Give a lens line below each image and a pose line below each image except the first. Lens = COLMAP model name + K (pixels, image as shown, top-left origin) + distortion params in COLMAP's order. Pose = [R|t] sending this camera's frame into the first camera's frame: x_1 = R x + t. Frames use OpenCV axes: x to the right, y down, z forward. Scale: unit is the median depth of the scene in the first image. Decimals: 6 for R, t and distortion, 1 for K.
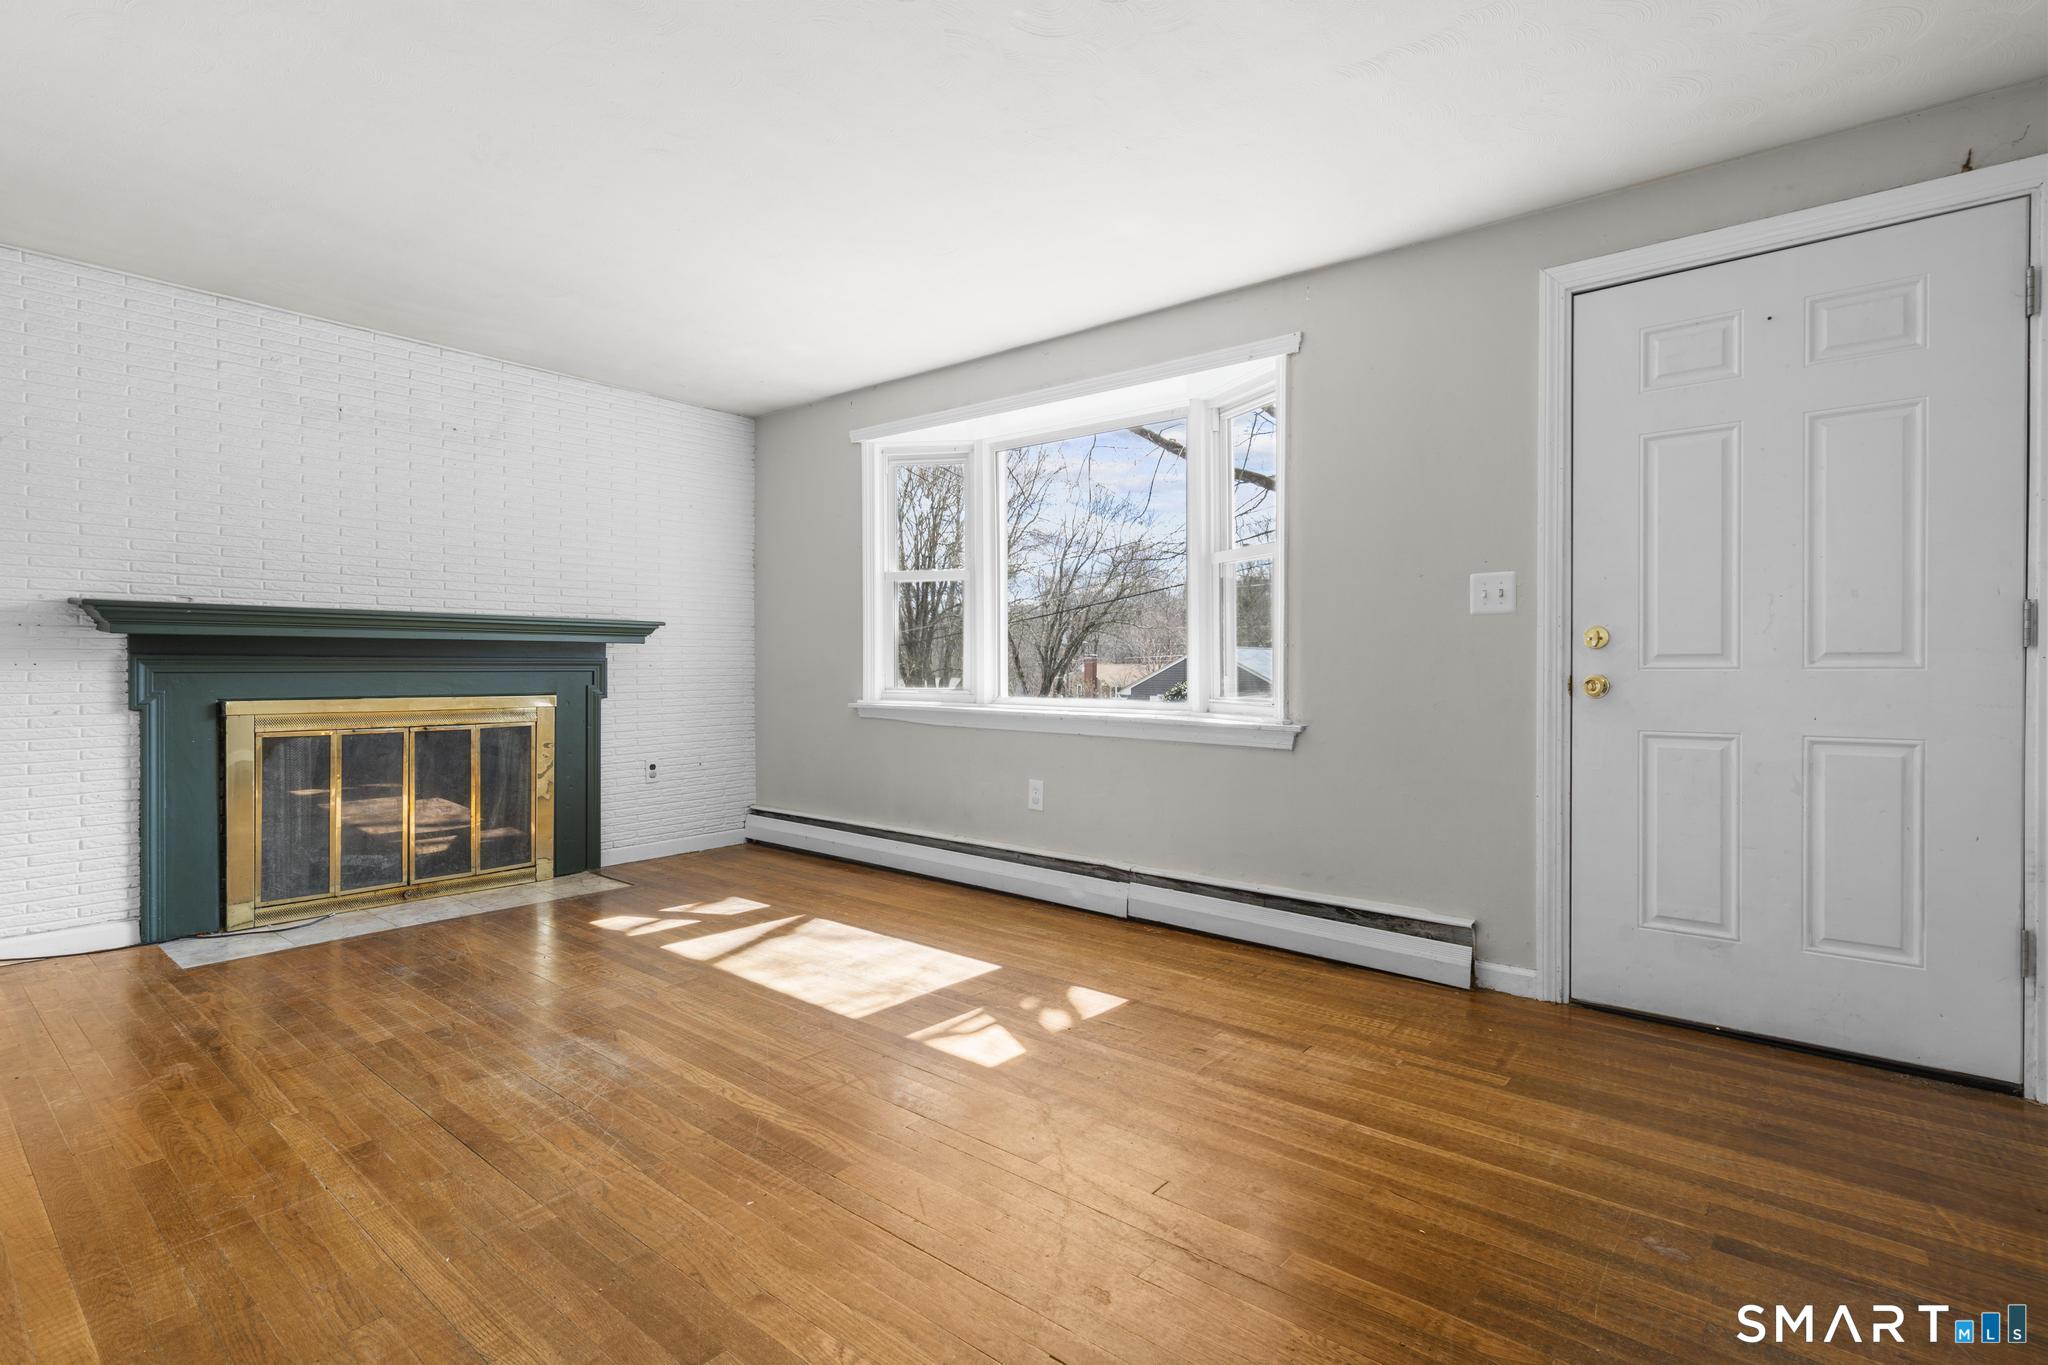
lens RADIAL K [[984.1, 0, 1028.7], [0, 984.1, 676.4], [0, 0, 1]] dist [-0.002068, 0.002807]
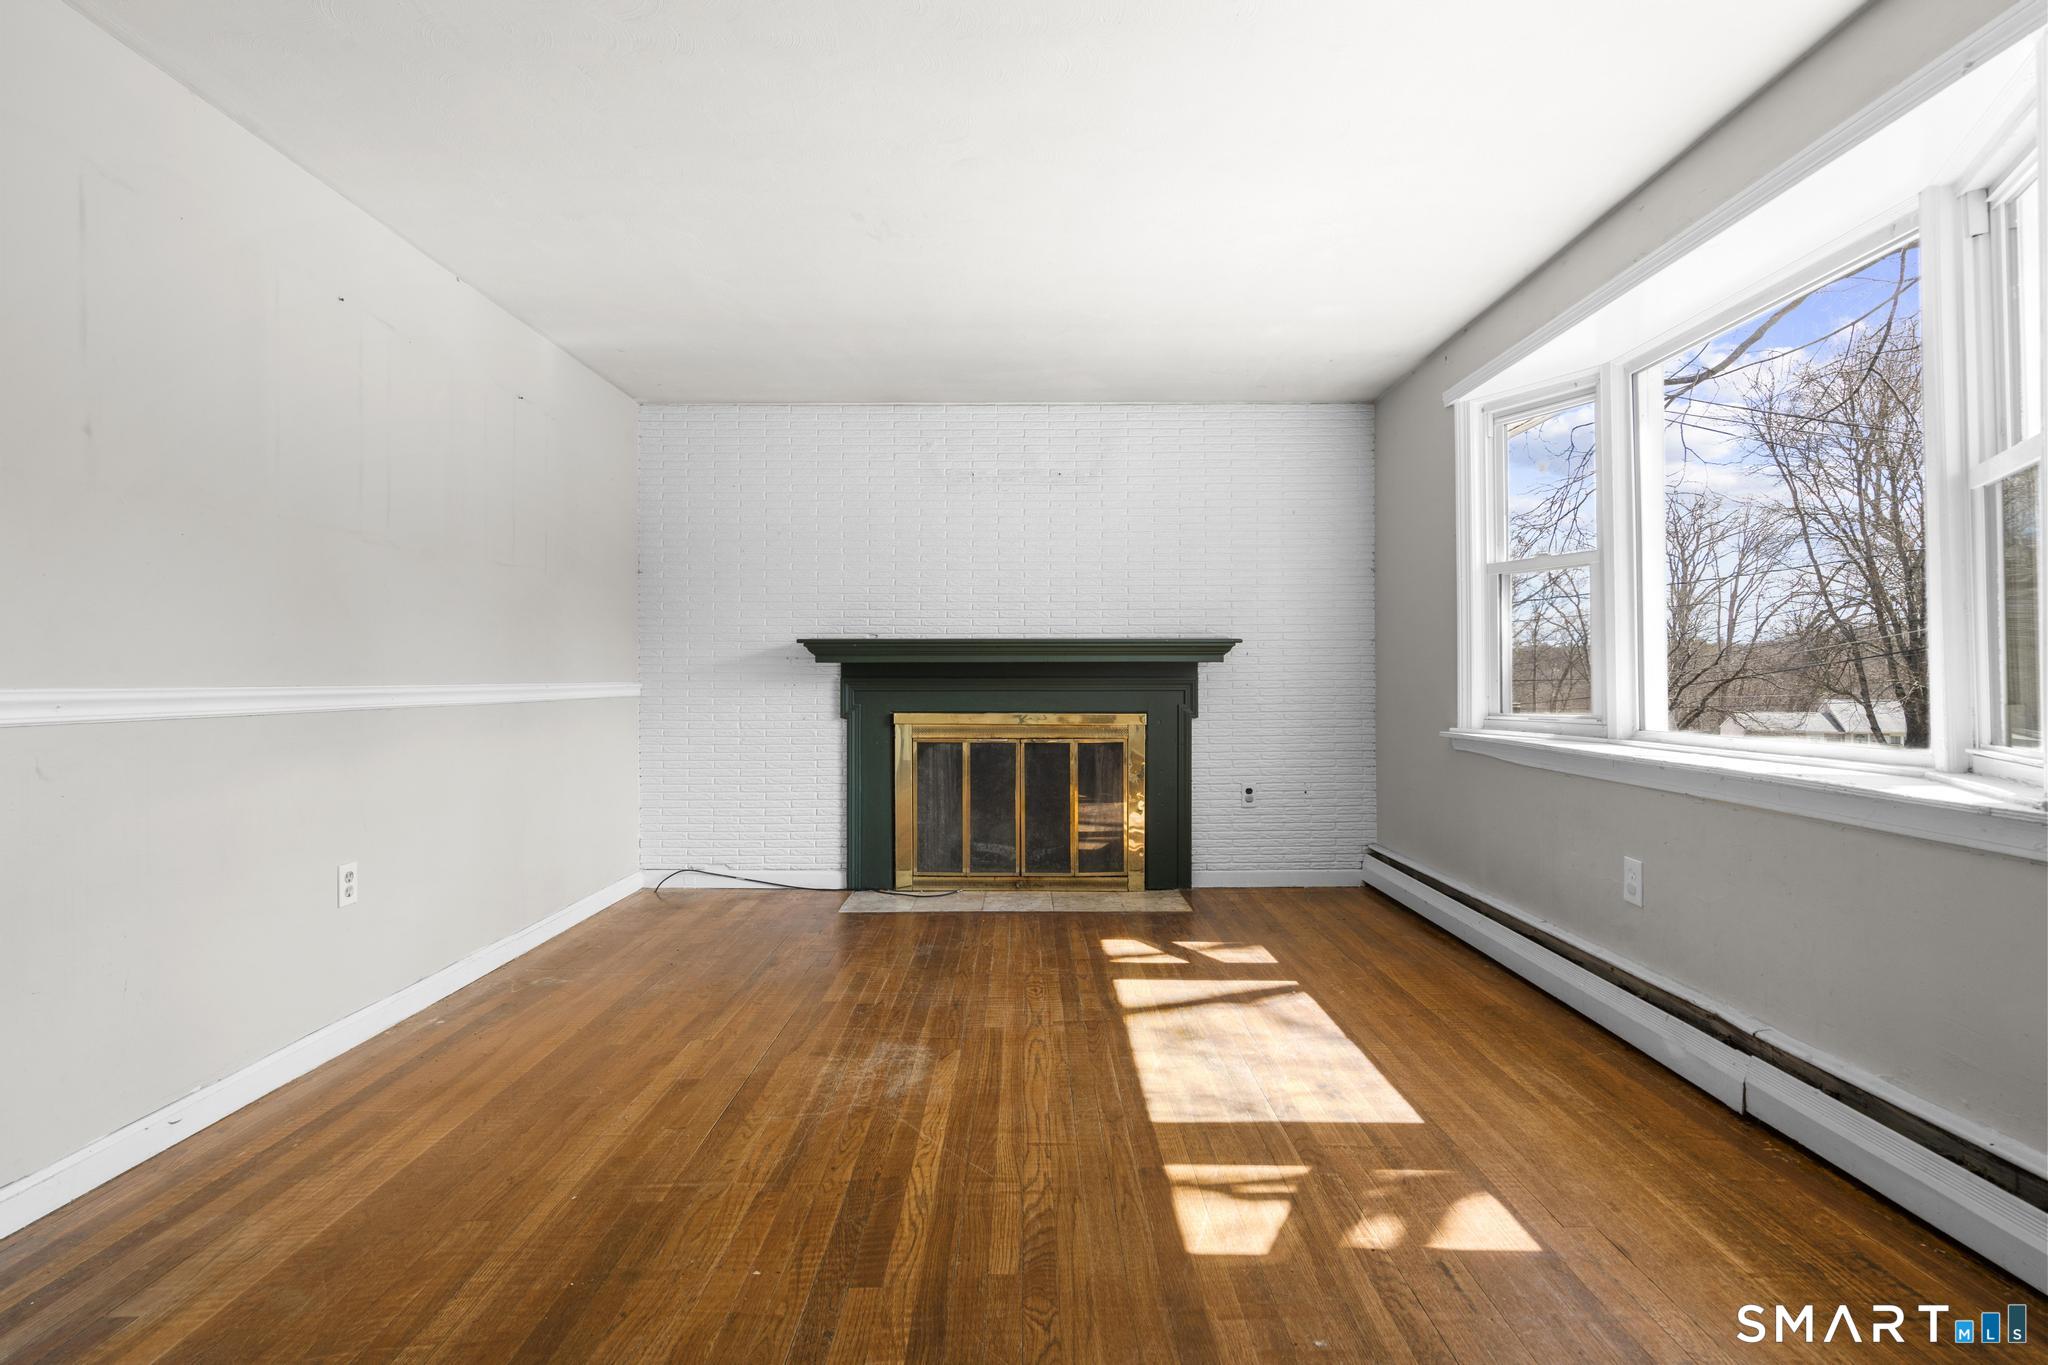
lens RADIAL K [[984.1, 0, 1011.8], [0, 984.1, 673.1], [0, 0, 1]] dist [-0.002068, 0.002807]
pose [[0.628760, -0.010551, -0.777528, 0.311506], [-0.006133, 0.999810, -0.018527, -0.004524], [0.777575, 0.016417, 0.628576, 0.317671]]
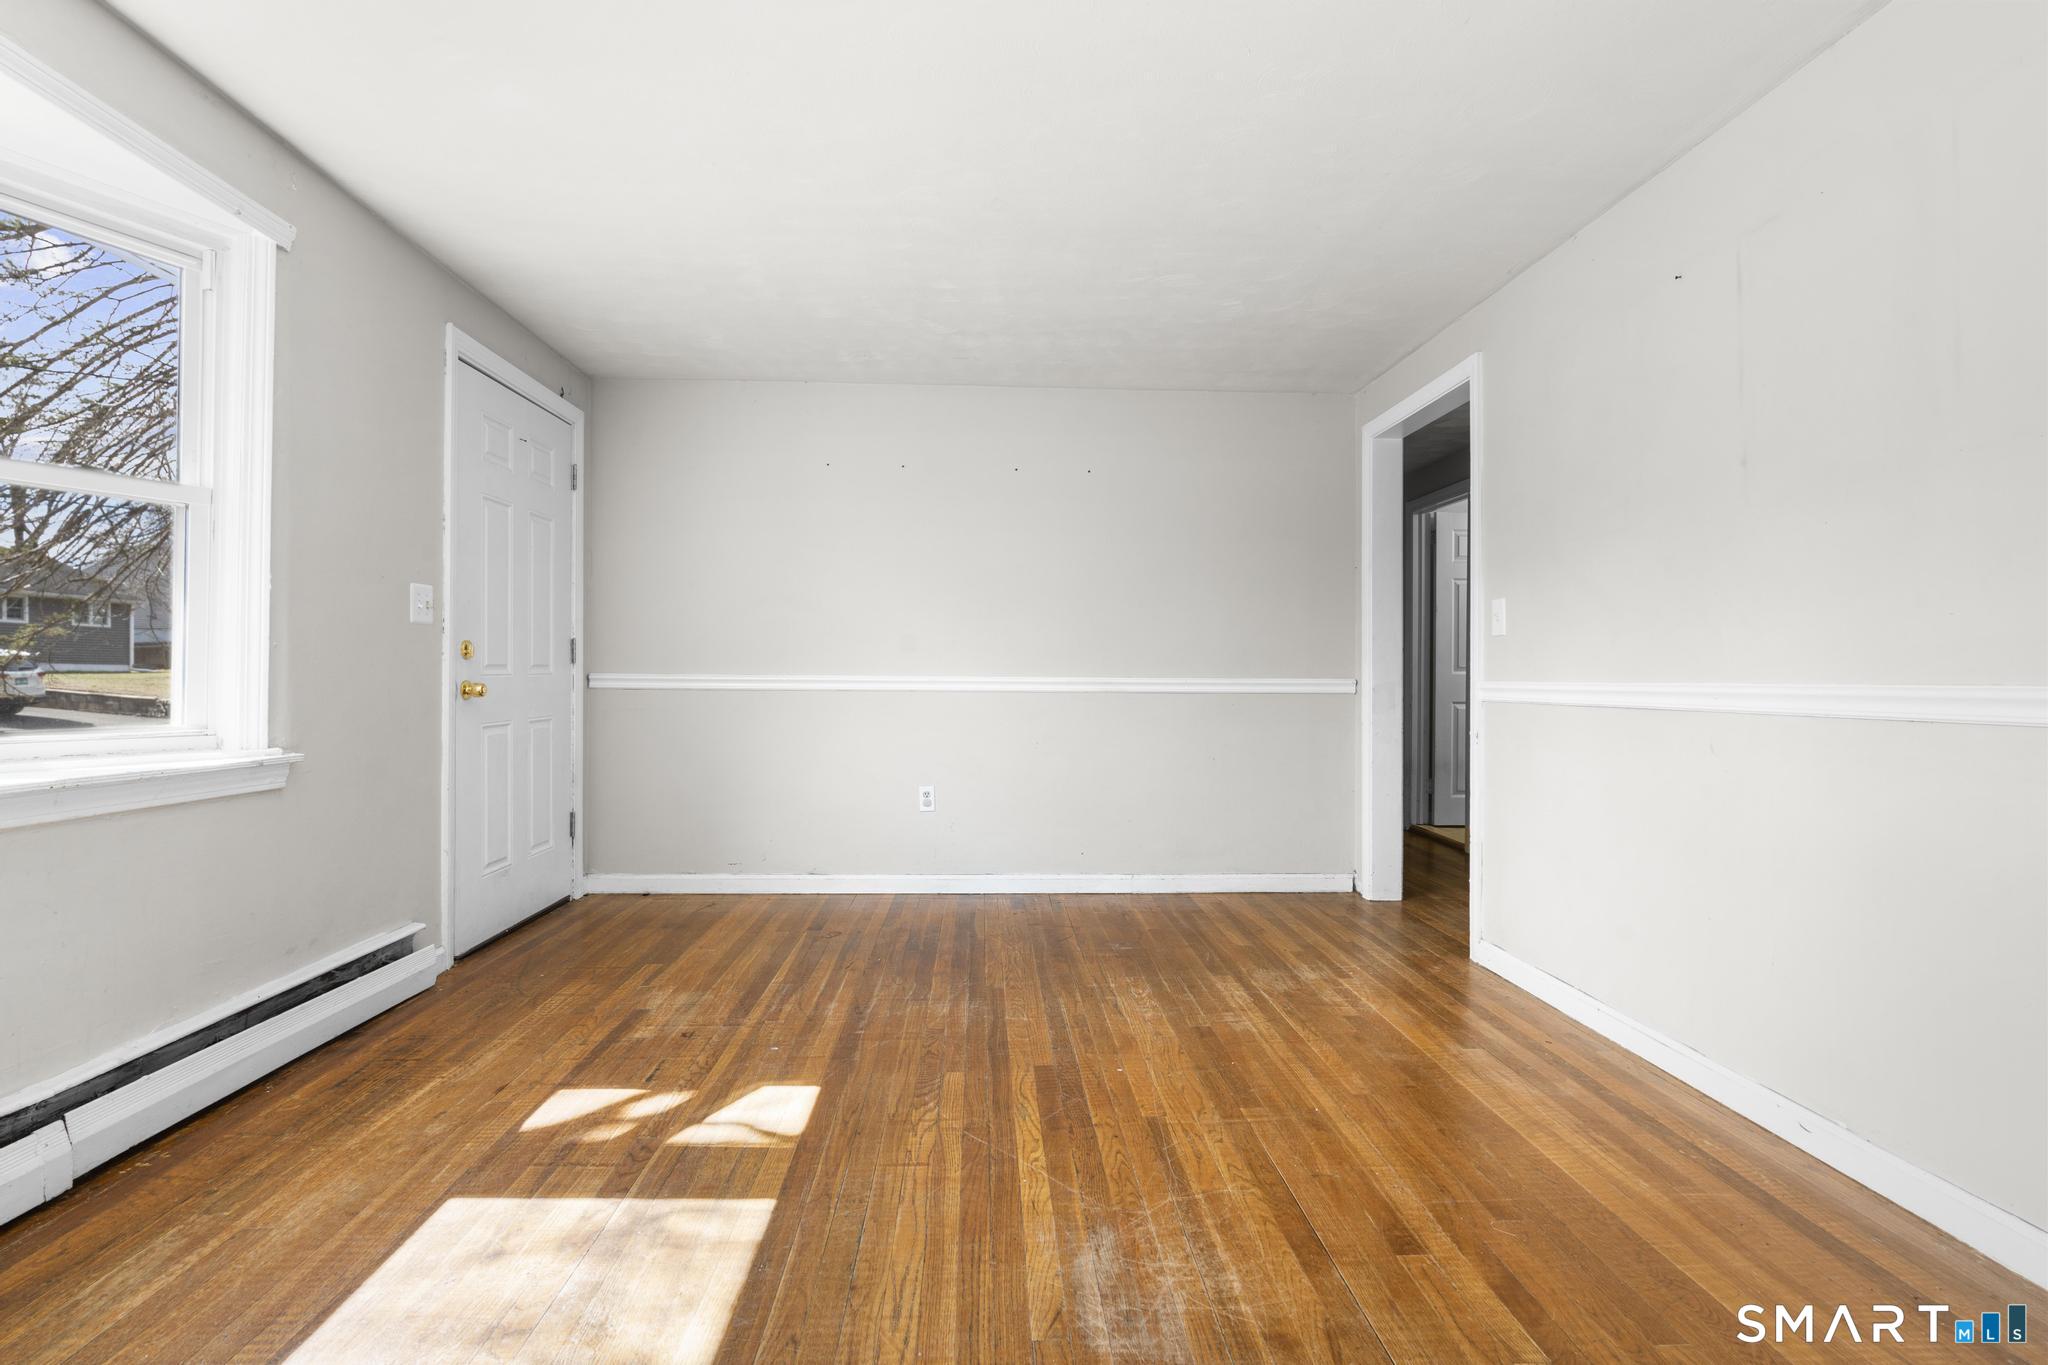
lens RADIAL K [[984.1, 0, 1024.5], [0, 984.1, 673.9], [0, 0, 1]] dist [-0.002068, 0.002807]
pose [[-0.675760, -0.005185, 0.737104, -0.639816], [0.001803, 0.999961, 0.008688, -0.015947], [-0.737120, 0.007200, -0.675724, 1.074601]]
